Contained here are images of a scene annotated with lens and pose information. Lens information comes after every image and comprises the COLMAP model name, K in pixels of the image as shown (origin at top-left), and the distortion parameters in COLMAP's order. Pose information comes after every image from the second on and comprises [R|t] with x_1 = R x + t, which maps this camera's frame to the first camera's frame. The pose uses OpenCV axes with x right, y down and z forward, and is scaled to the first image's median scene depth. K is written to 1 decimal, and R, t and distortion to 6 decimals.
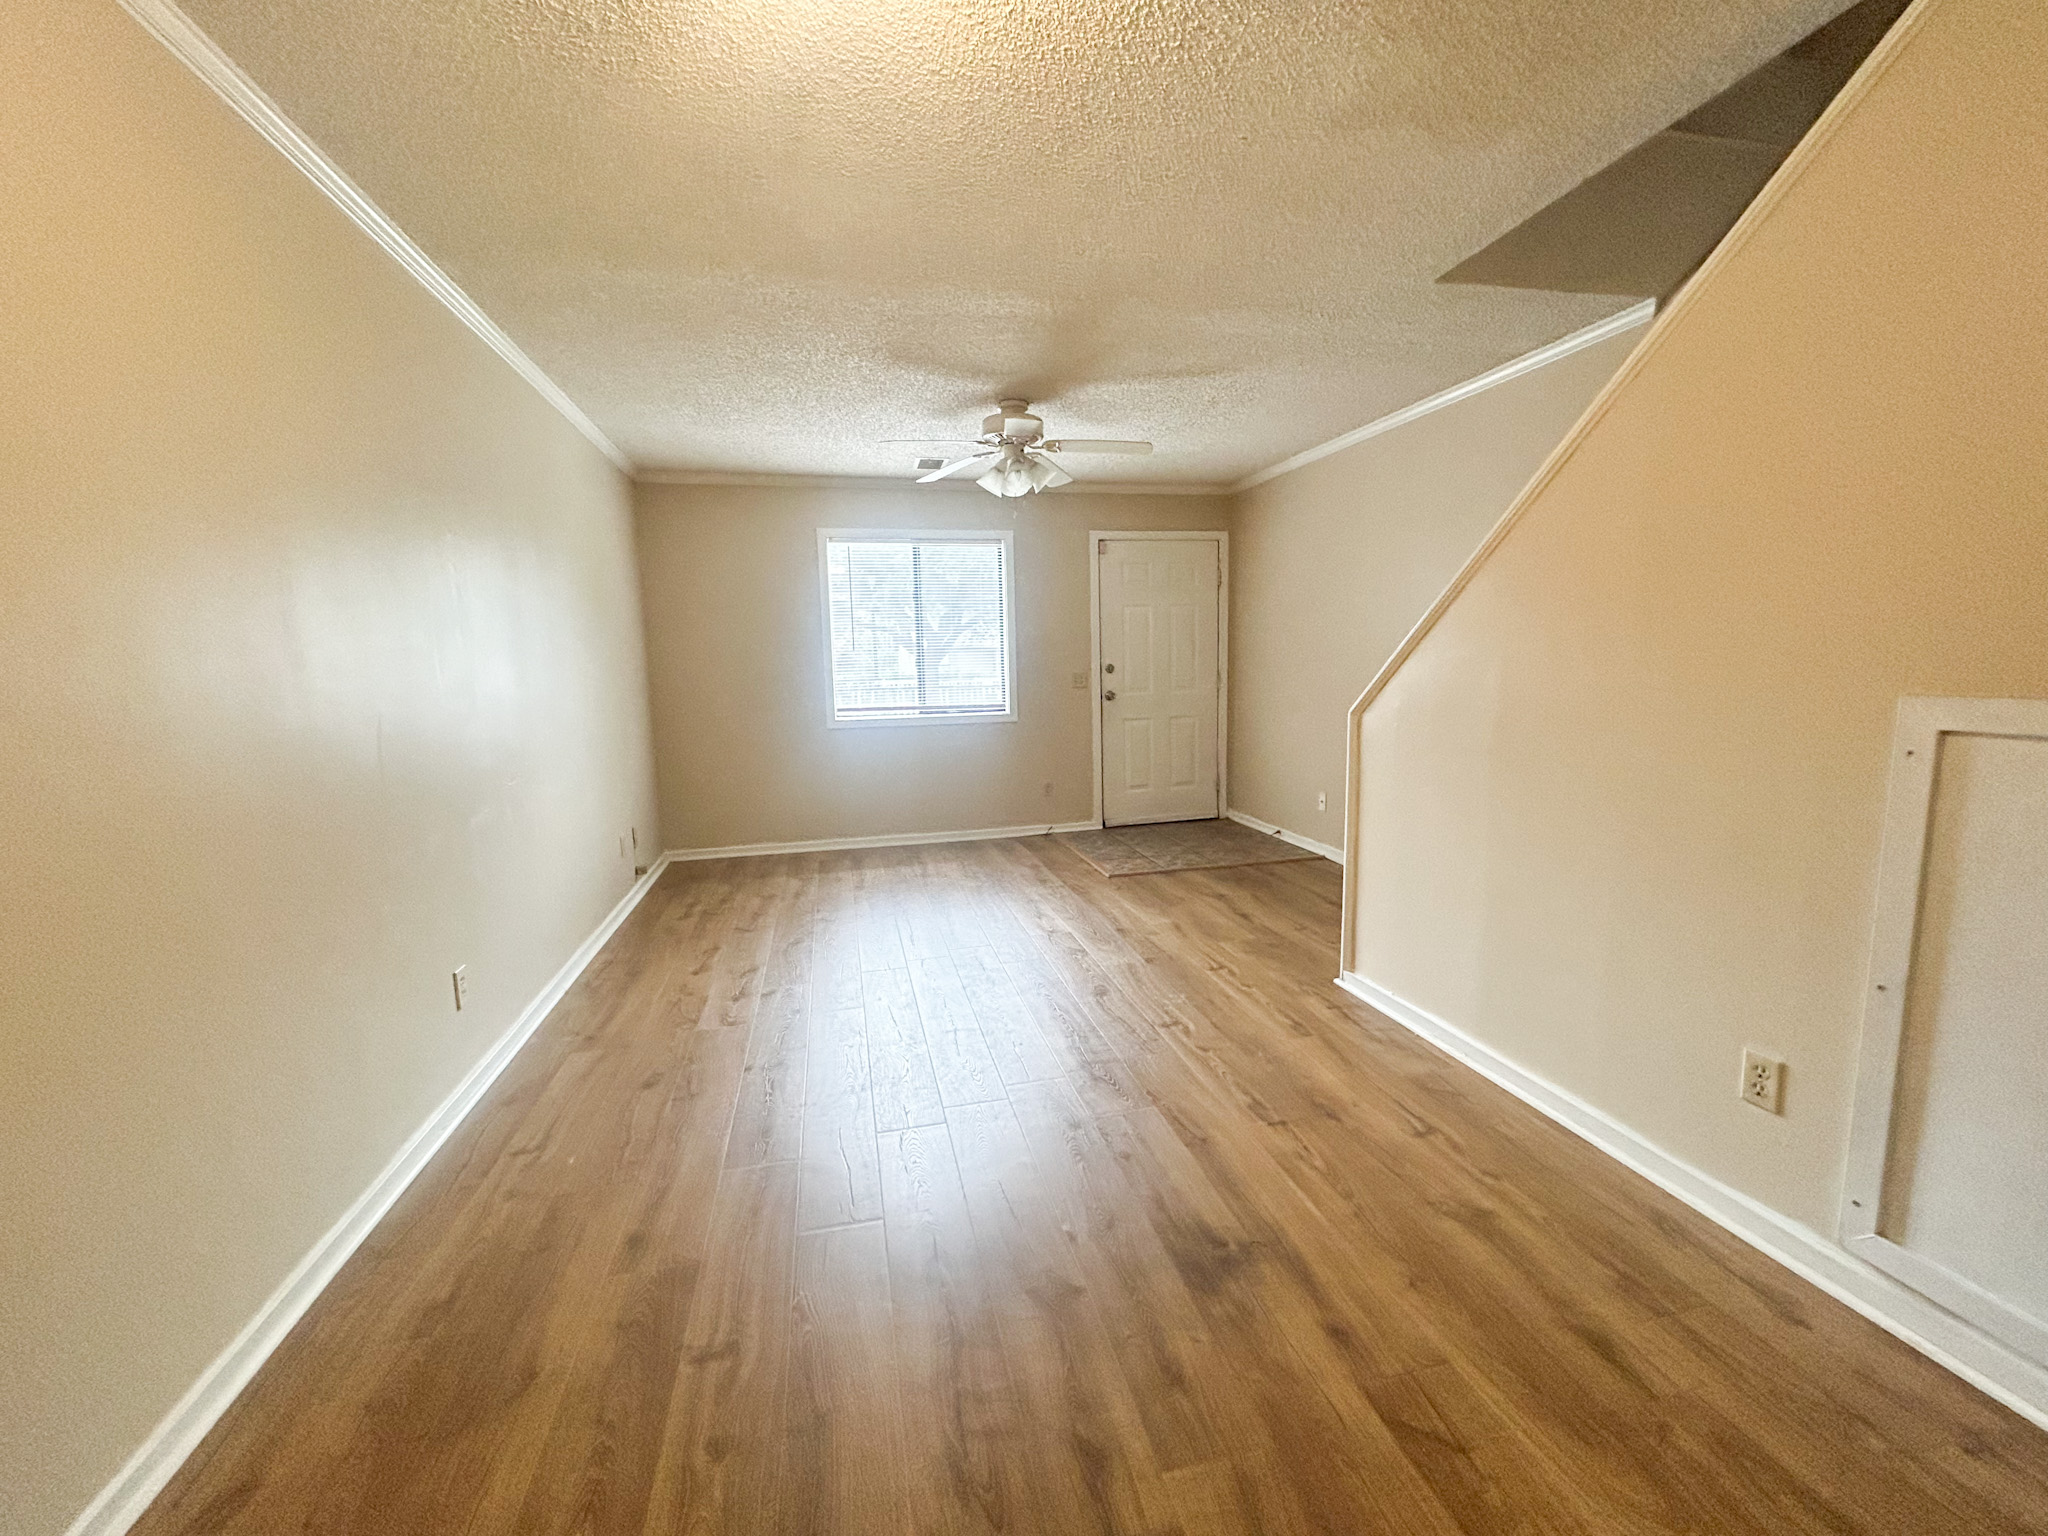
lens RADIAL K [[822.7, 0, 1024.0], [0, 822.7, 768.0], [0, 0, 1]] dist [-0.014006, 0.000036]
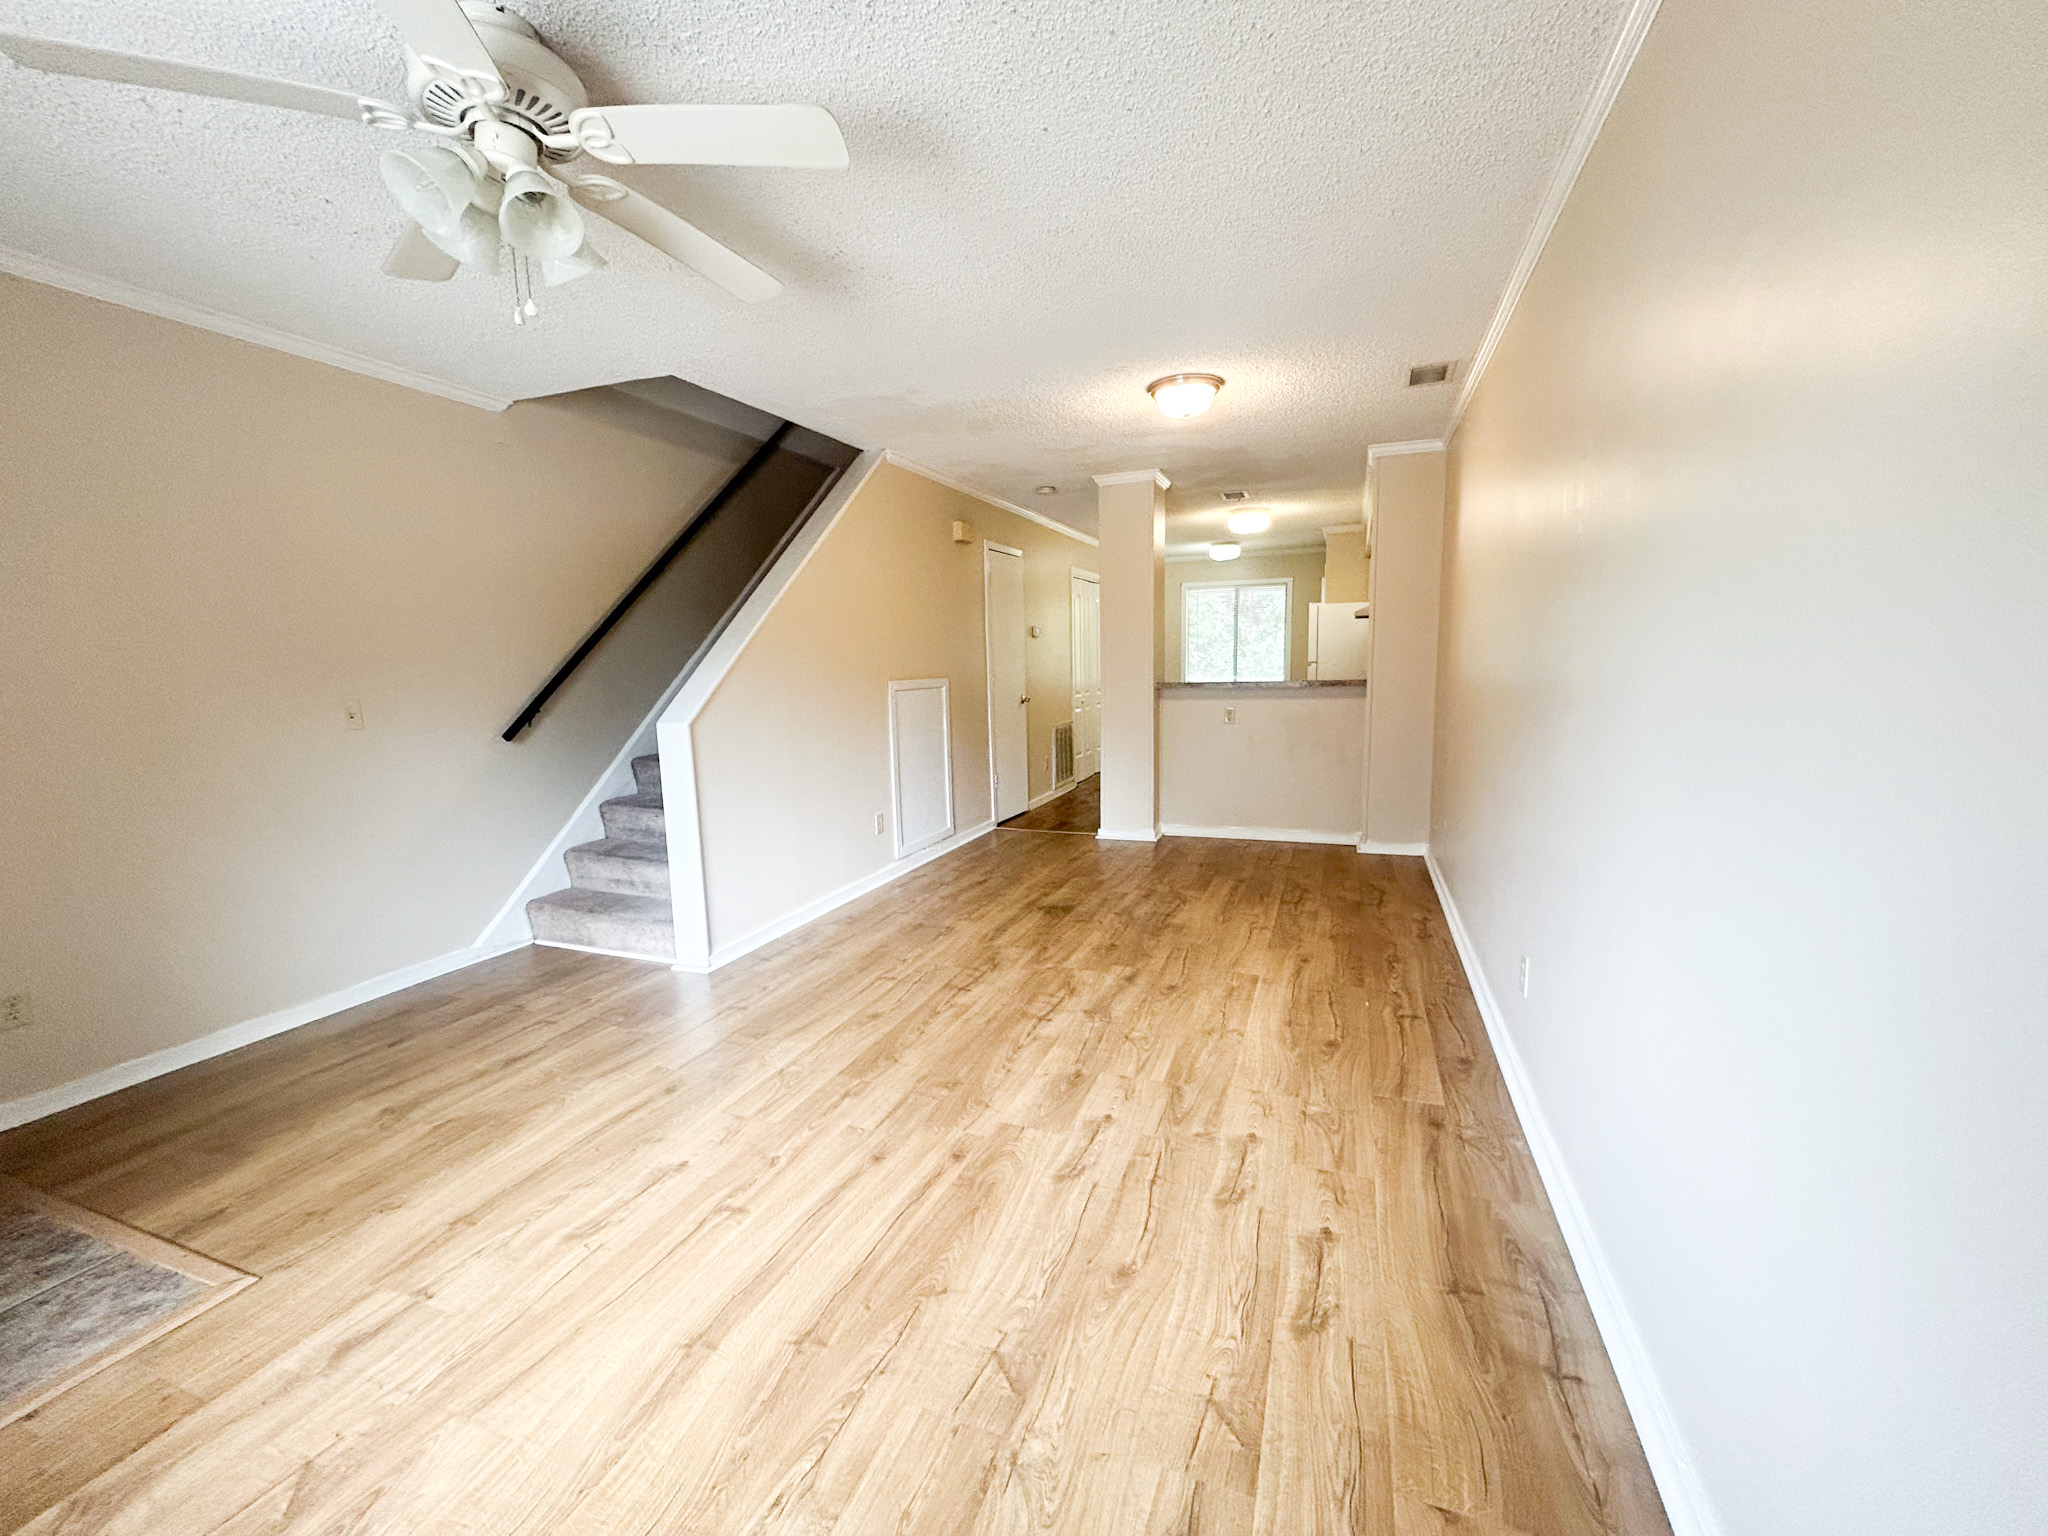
lens RADIAL K [[823.7, 0, 1021.6], [0, 823.7, 770.3], [0, 0, 1]] dist [-0.000899, -0.000127]
pose [[-0.824714, -0.036088, 0.564397, -0.705468], [0.114236, 0.966762, 0.228740, -0.247183], [-0.553892, 0.253120, -0.793179, 1.953099]]
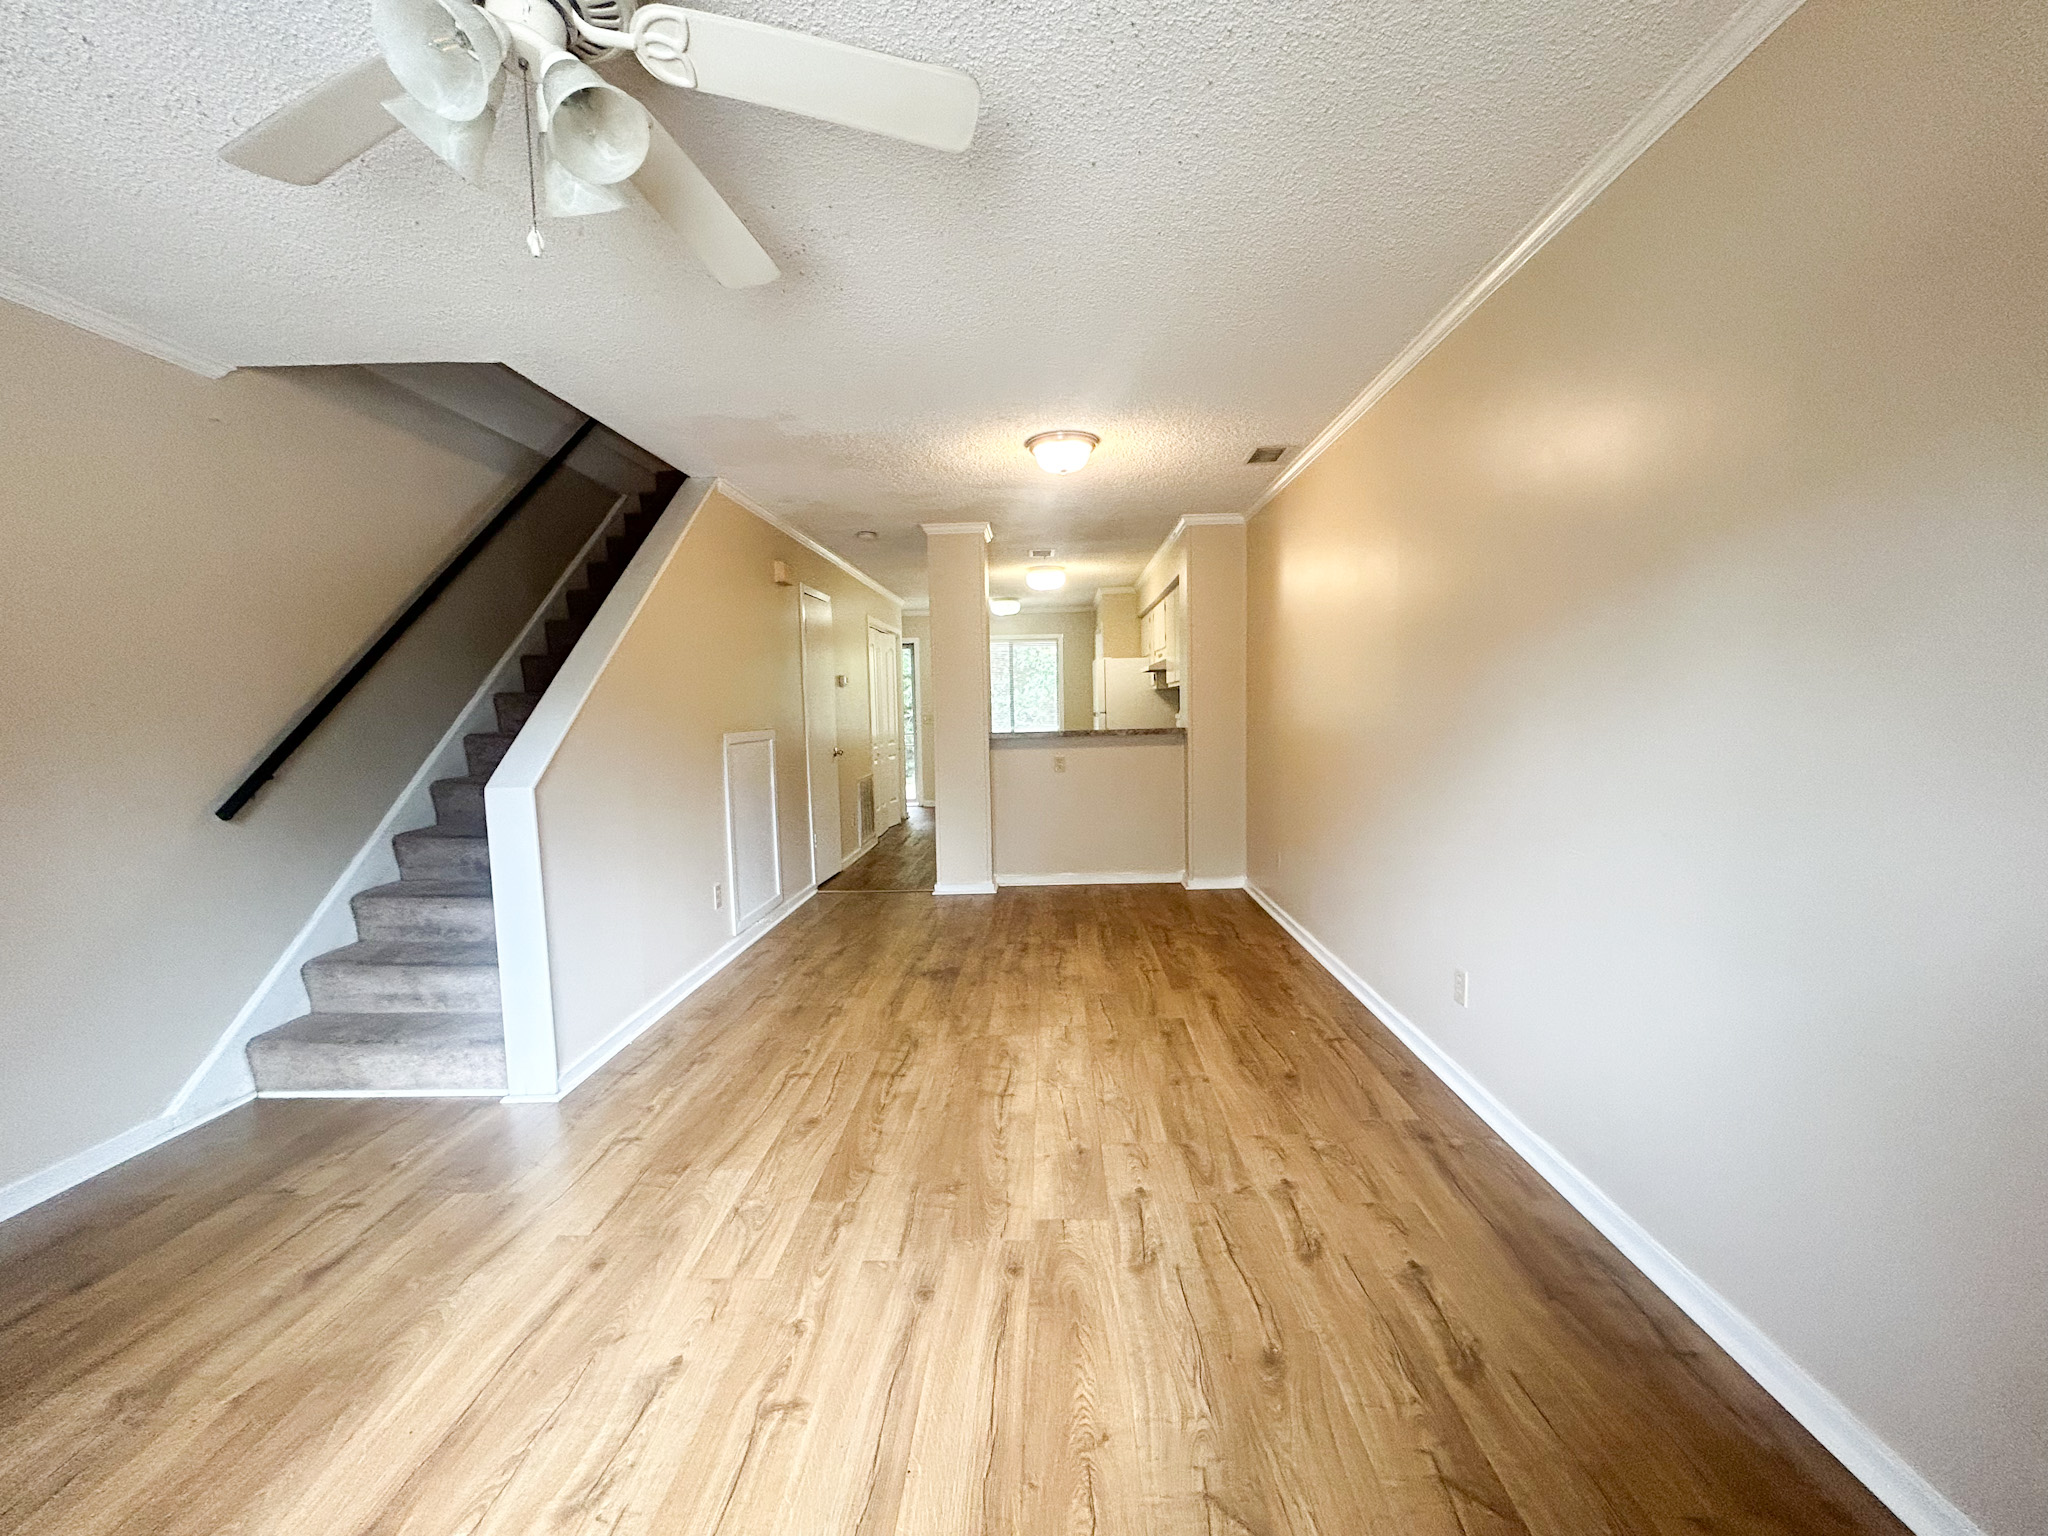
lens RADIAL K [[825.5, 0, 1019.8], [0, 825.5, 768.7], [0, 0, 1]] dist [0.000251, 0.000499]
pose [[-0.964605, 0.023924, 0.262613, -0.400338], [0.077860, 0.977316, 0.196954, -0.261400], [-0.251944, 0.210430, -0.944586, 2.020560]]
